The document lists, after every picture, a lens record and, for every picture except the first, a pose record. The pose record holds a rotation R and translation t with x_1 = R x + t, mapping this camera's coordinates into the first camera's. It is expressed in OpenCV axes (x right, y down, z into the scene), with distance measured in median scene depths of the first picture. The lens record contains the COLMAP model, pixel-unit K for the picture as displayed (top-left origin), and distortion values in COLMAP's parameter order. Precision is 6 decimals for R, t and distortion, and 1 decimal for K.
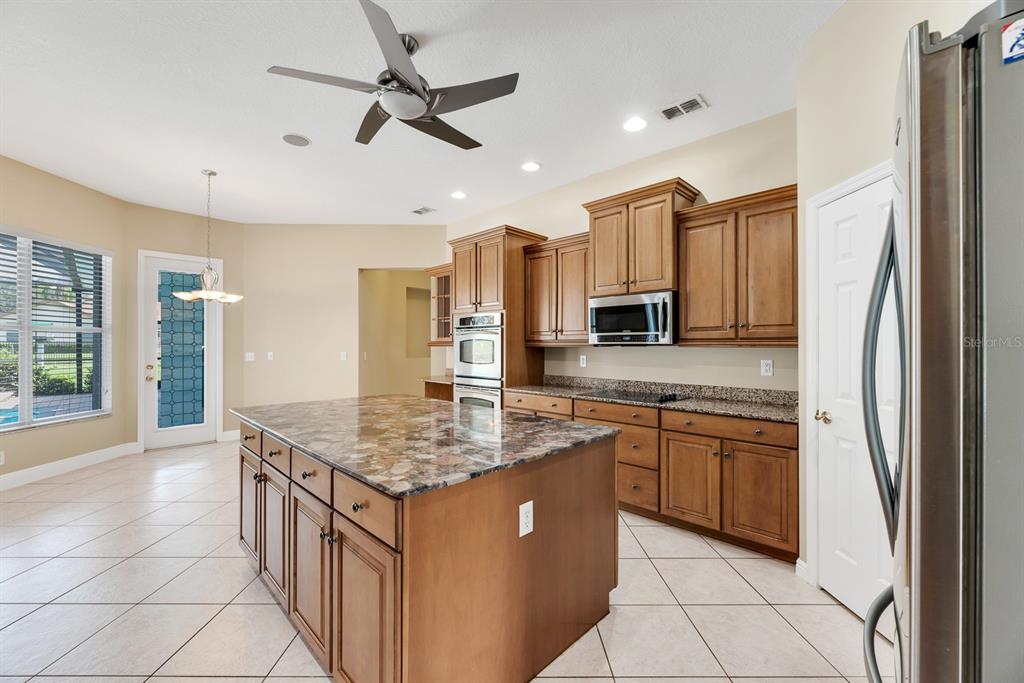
lens RADIAL K [[412.4, 0, 509.6], [0, 412.4, 344.4], [0, 0, 1]] dist [0.000835, 0.000550]
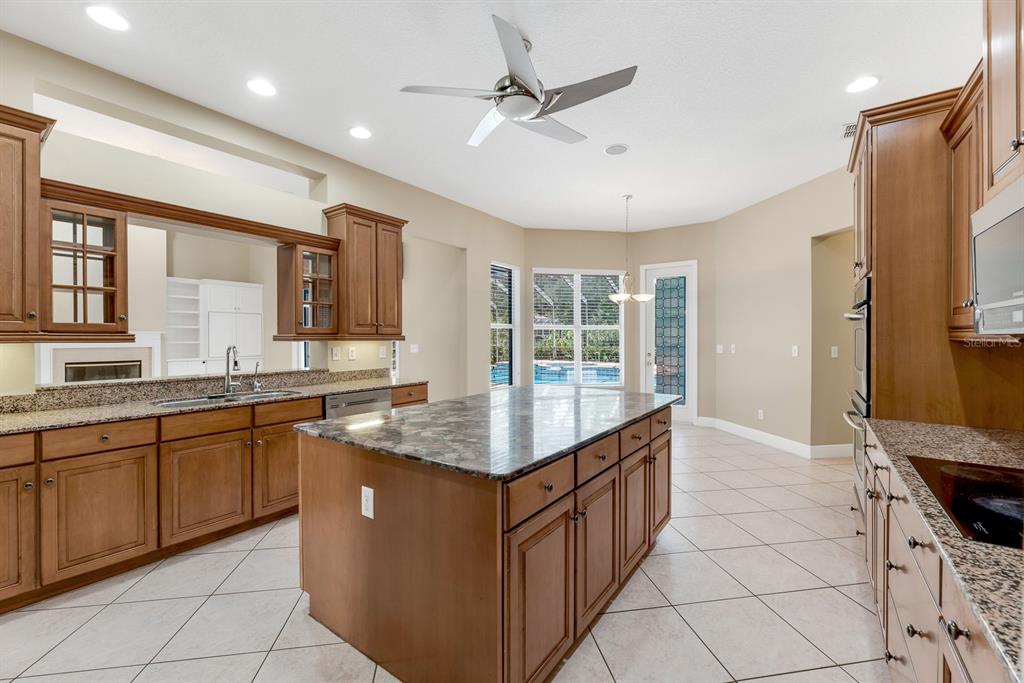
lens RADIAL K [[412.4, 0, 509.6], [0, 412.4, 344.4], [0, 0, 1]] dist [0.000835, 0.000550]
pose [[0.154594, 0.016386, -0.987842, 0.352466], [0.000702, 0.999860, 0.016695, 0.000864], [0.987978, -0.003275, 0.154561, 0.373974]]
